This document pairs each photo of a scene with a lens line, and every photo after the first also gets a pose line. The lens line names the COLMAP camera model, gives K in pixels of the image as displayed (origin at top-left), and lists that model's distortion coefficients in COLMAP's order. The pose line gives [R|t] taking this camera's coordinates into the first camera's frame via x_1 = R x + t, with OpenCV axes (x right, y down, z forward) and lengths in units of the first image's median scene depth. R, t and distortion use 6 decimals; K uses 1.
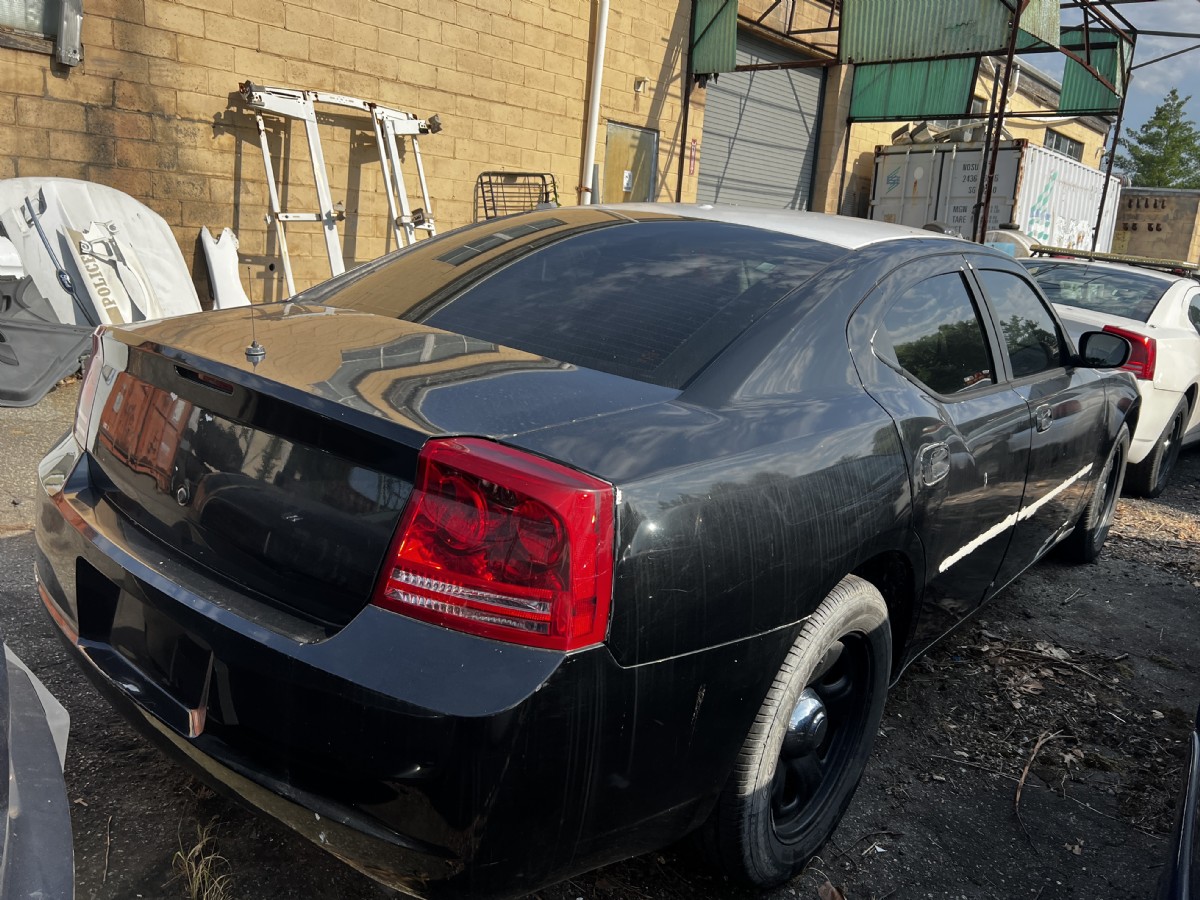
lens RADIAL K [[912.2, 0, 604.2], [0, 912.2, 446.8], [0, 0, 1]] dist [0.044395, -0.047949]
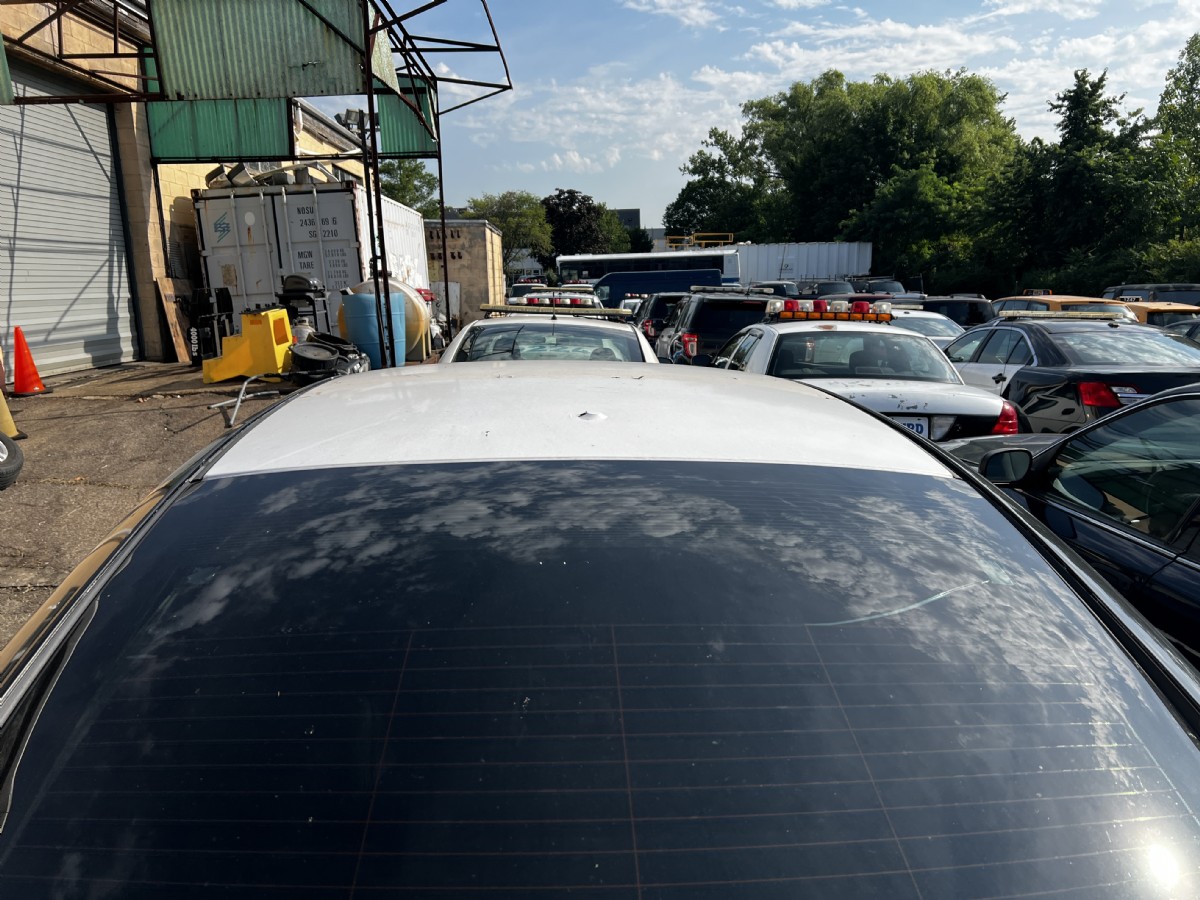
lens RADIAL K [[912.2, 0, 596.6], [0, 912.2, 452.3], [0, 0, 1]] dist [0.044395, -0.047949]
pose [[0.730101, -0.216725, 0.648060, -0.049043], [0.230982, 0.970822, 0.064441, -0.052527], [-0.643117, 0.102642, 0.758858, 0.110999]]
